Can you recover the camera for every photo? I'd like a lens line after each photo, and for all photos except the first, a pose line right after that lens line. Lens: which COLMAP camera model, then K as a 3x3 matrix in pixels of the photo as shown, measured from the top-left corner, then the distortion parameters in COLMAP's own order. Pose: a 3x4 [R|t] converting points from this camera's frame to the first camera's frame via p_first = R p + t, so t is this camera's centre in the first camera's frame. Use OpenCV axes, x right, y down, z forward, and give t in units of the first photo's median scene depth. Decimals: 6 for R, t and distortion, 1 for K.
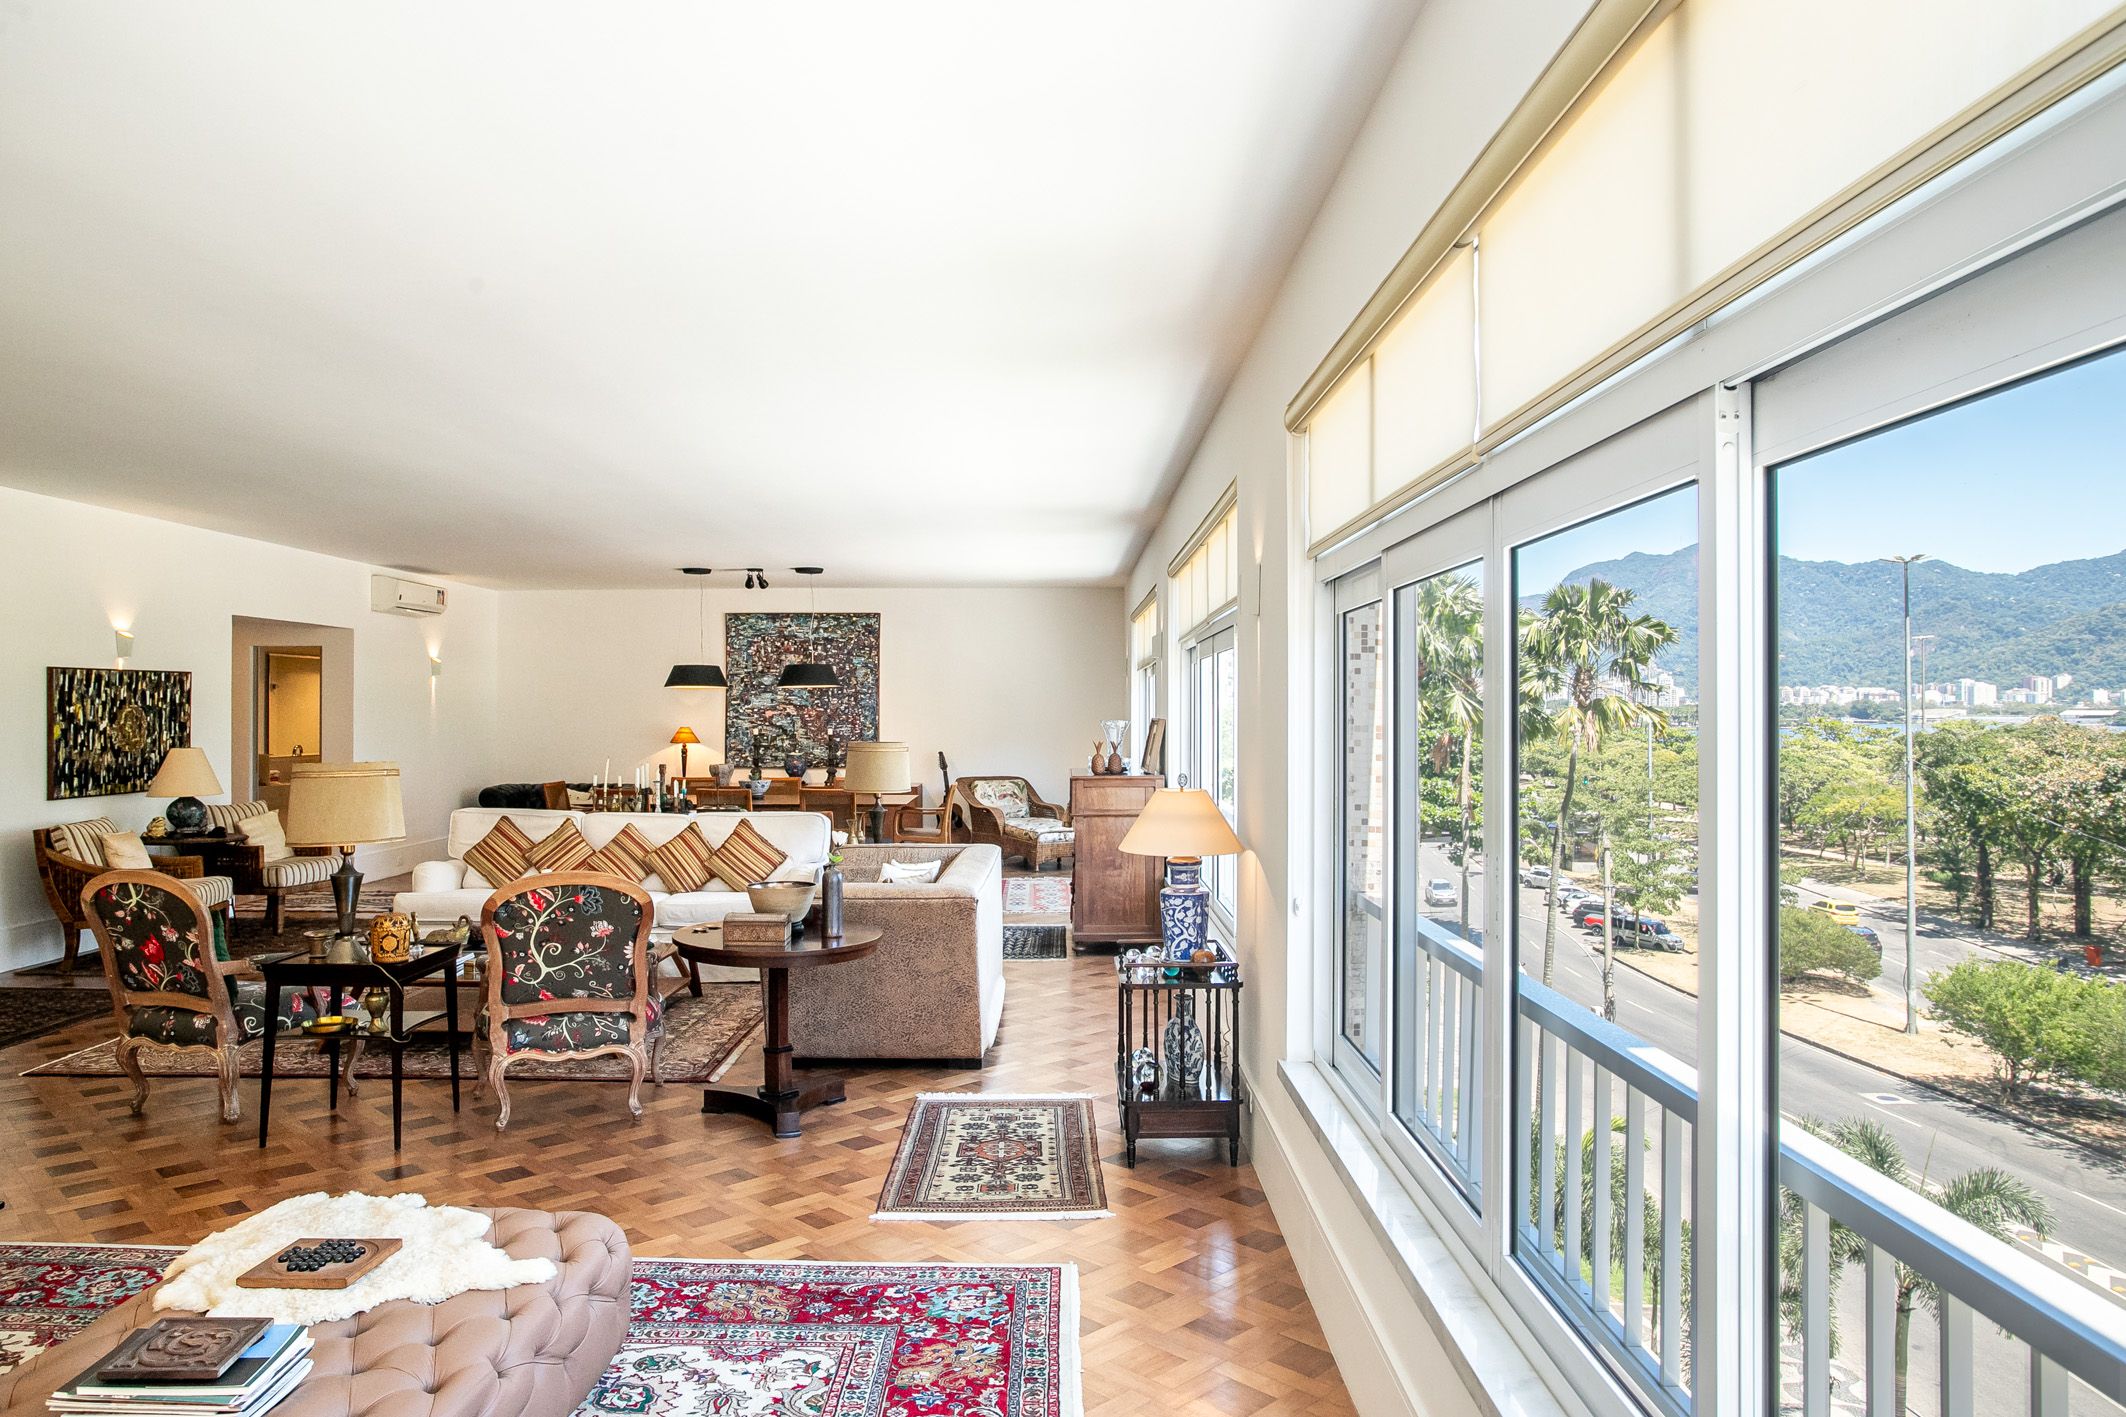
lens RADIAL K [[1411.2, 0, 1037.6], [0, 1411.2, 708.5], [0, 0, 1]] dist [-0.052412, 0.056554]
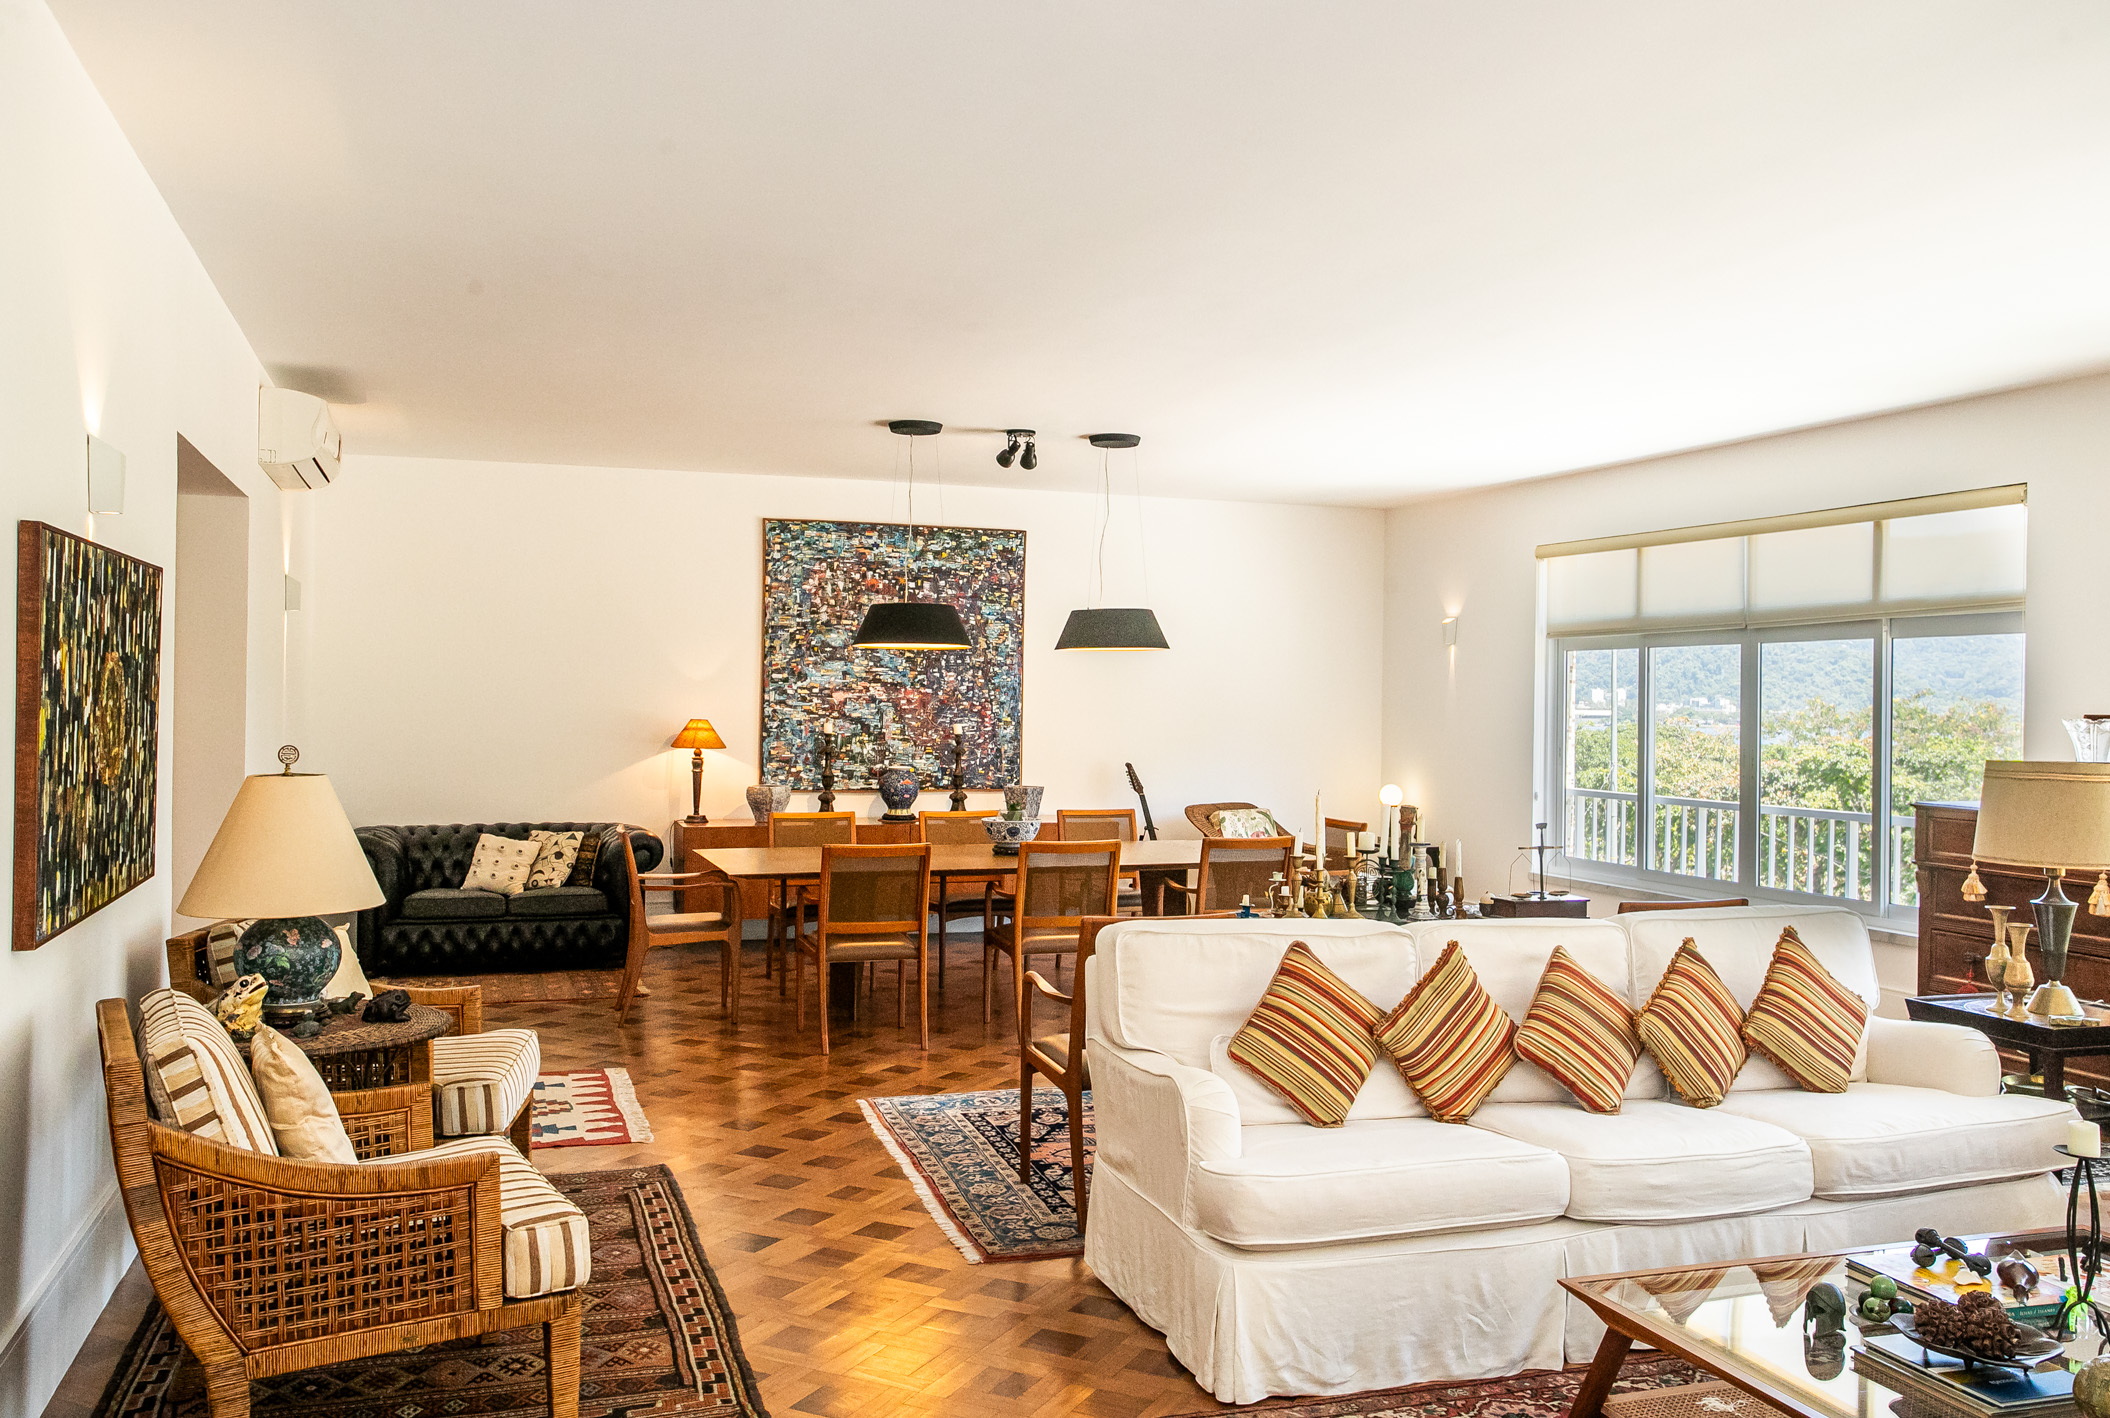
lens RADIAL K [[1735.6, 0, 1075.4], [0, 1735.6, 705.6], [0, 0, 1]] dist [0.051573, 0.003001]
pose [[0.937060, 0.009585, 0.349037, -0.869334], [-0.011477, 0.999929, 0.003351, 0.009296], [-0.348979, -0.007146, 0.937103, 0.757768]]
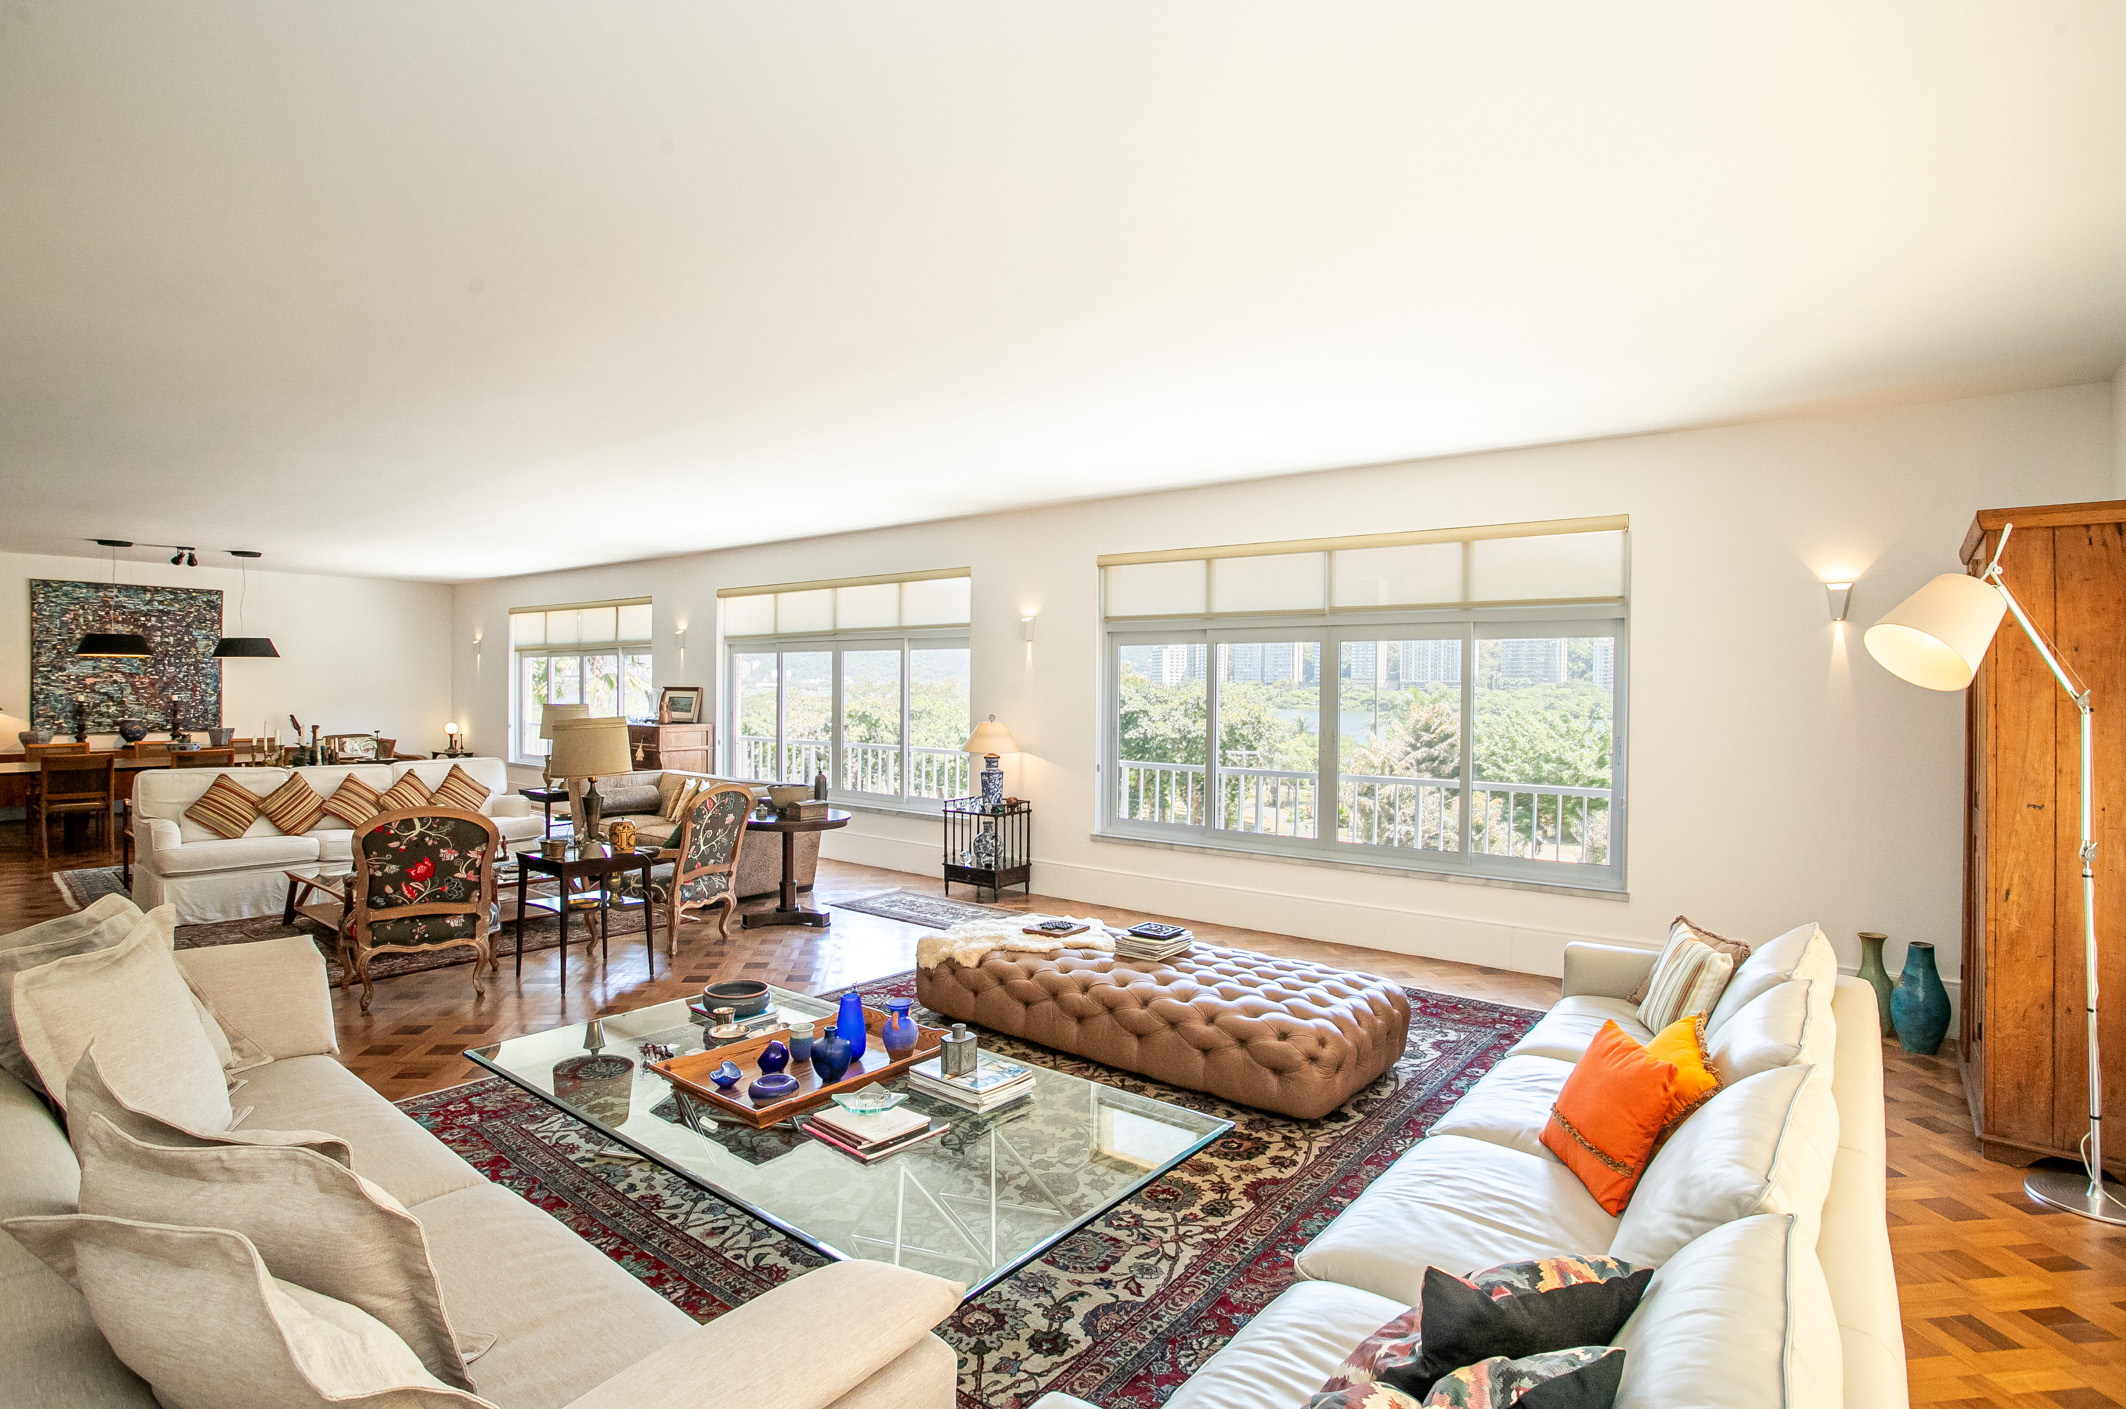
lens RADIAL K [[1036.4, 0, 1063.0], [0, 1036.4, 704.5], [0, 0, 1]] dist [-0.065379, 0.023015]
pose [[0.602073, -0.008864, 0.798392, -0.855406], [-0.009954, 0.999777, 0.018606, 0.001278], [-0.798379, -0.019149, 0.601851, -0.004114]]
